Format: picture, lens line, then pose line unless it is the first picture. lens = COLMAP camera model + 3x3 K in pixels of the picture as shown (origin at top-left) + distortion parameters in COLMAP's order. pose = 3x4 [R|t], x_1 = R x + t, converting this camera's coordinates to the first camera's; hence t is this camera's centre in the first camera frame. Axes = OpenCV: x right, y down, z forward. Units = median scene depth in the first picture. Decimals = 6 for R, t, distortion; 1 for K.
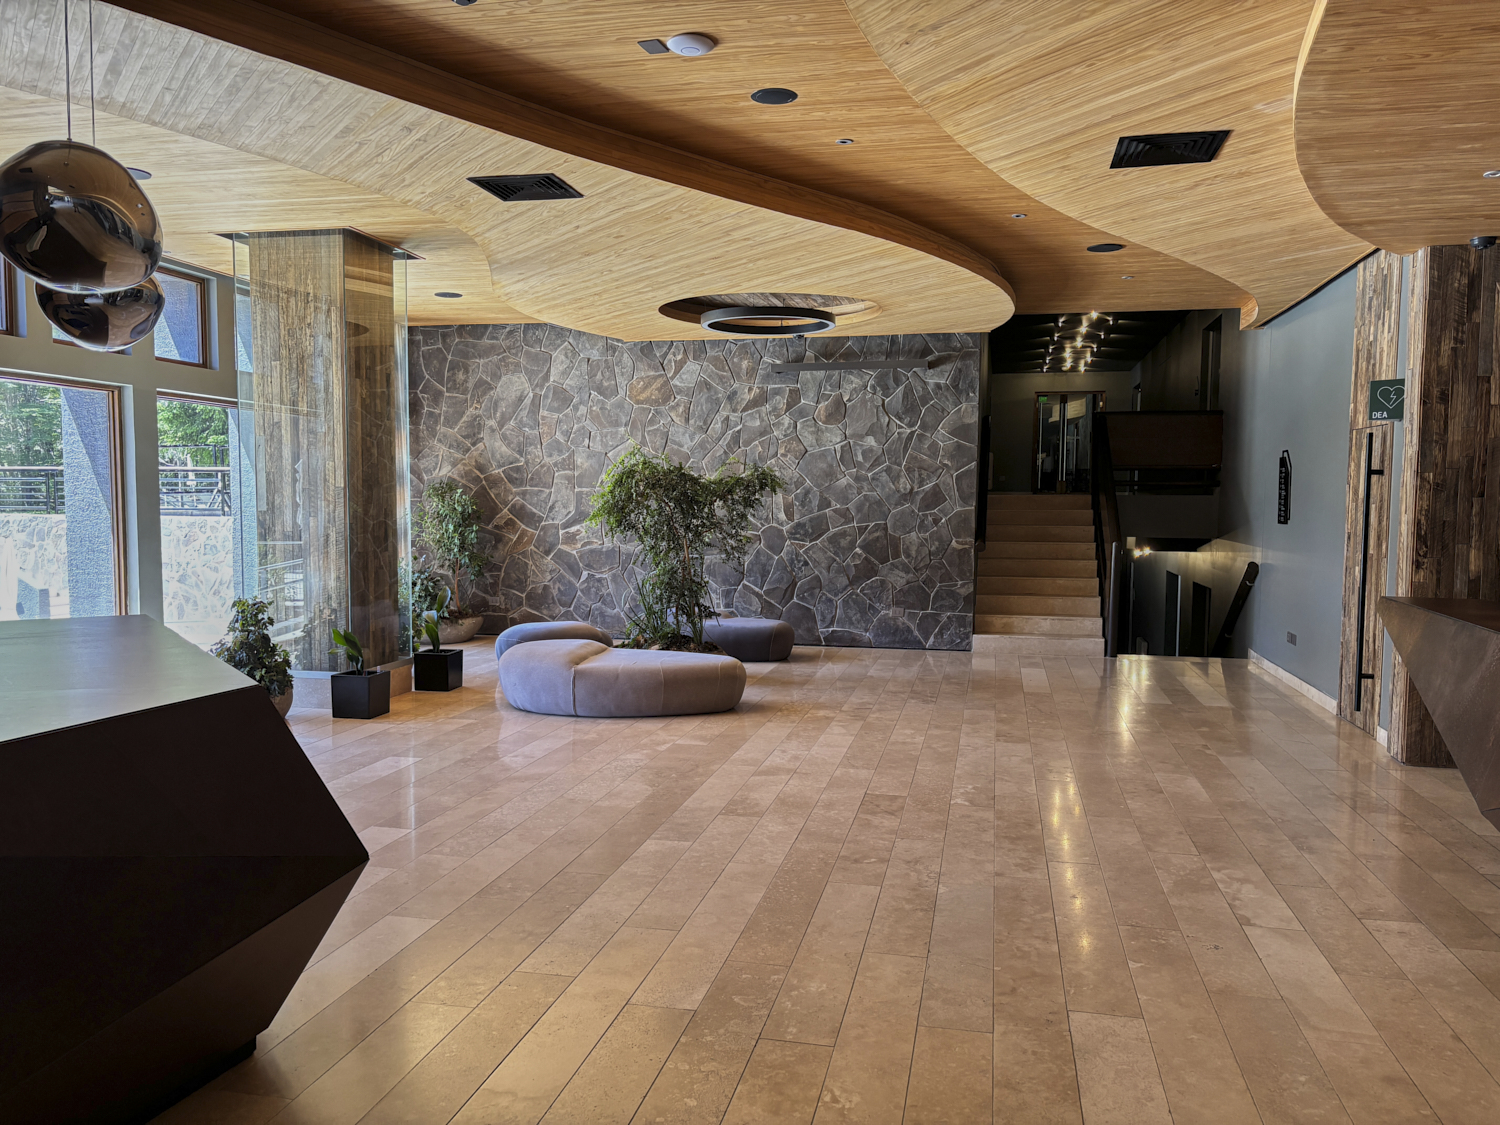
lens RADIAL K [[1135.1, 0, 740.0], [0, 1135.1, 578.2], [0, 0, 1]] dist [0.053855, -0.057602]
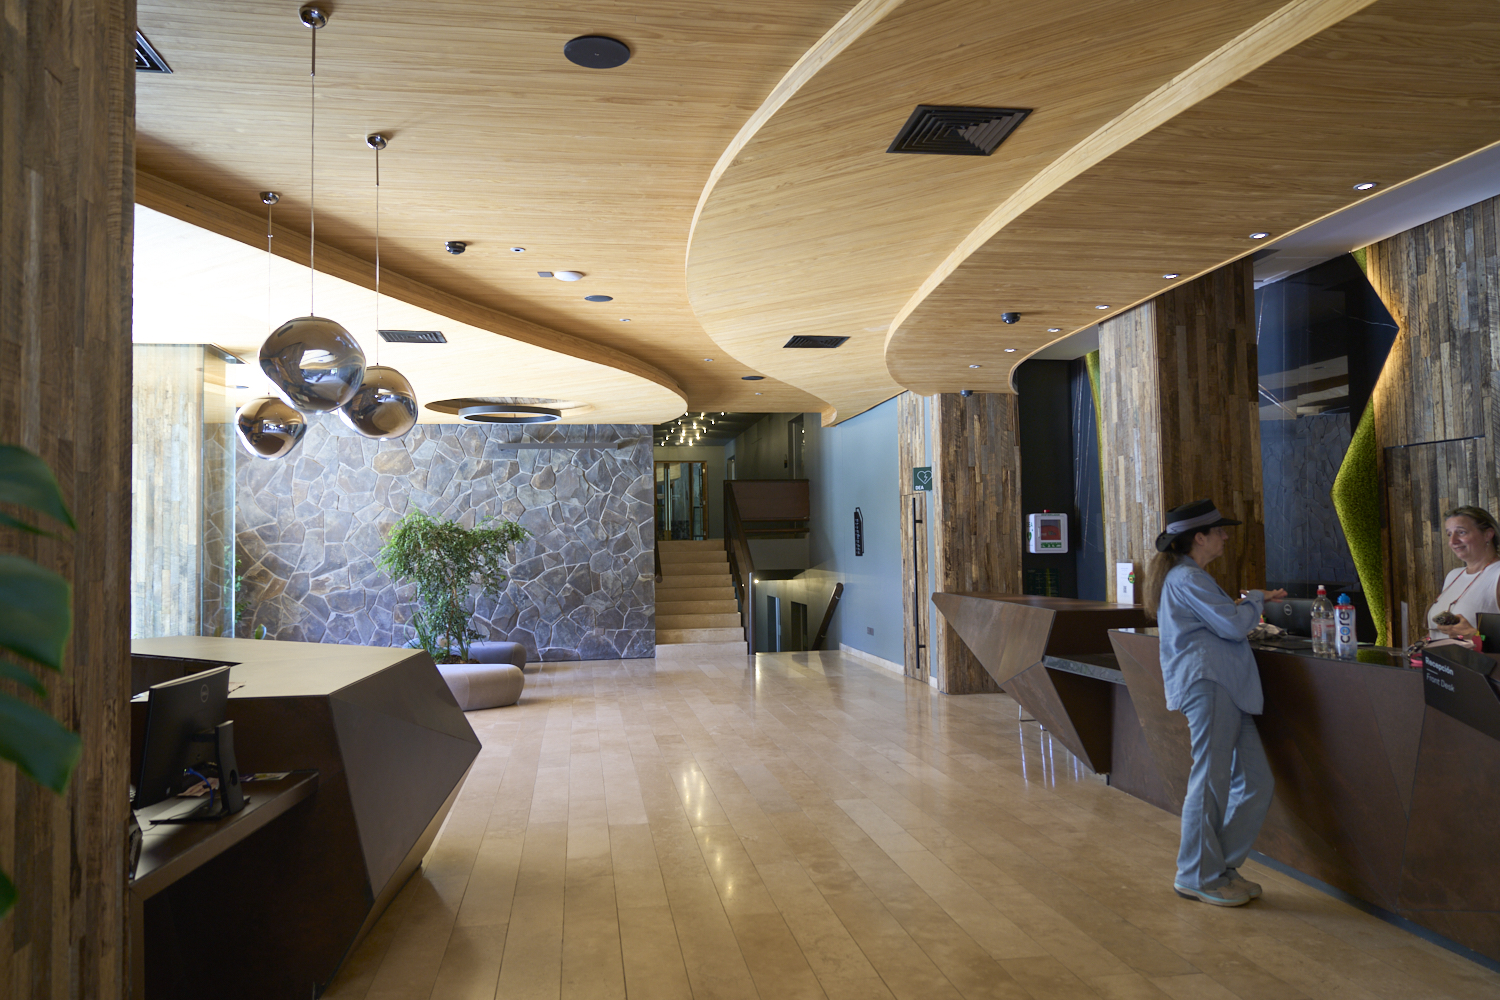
lens RADIAL K [[1039.7, 0, 749.9], [0, 1039.7, 498.3], [0, 0, 1]] dist [-0.002911, -0.000225]
pose [[0.926991, -0.005798, 0.375038, -0.151892], [0.049850, 0.992915, -0.107867, 0.015644], [-0.371756, 0.118687, 0.920712, -0.191551]]
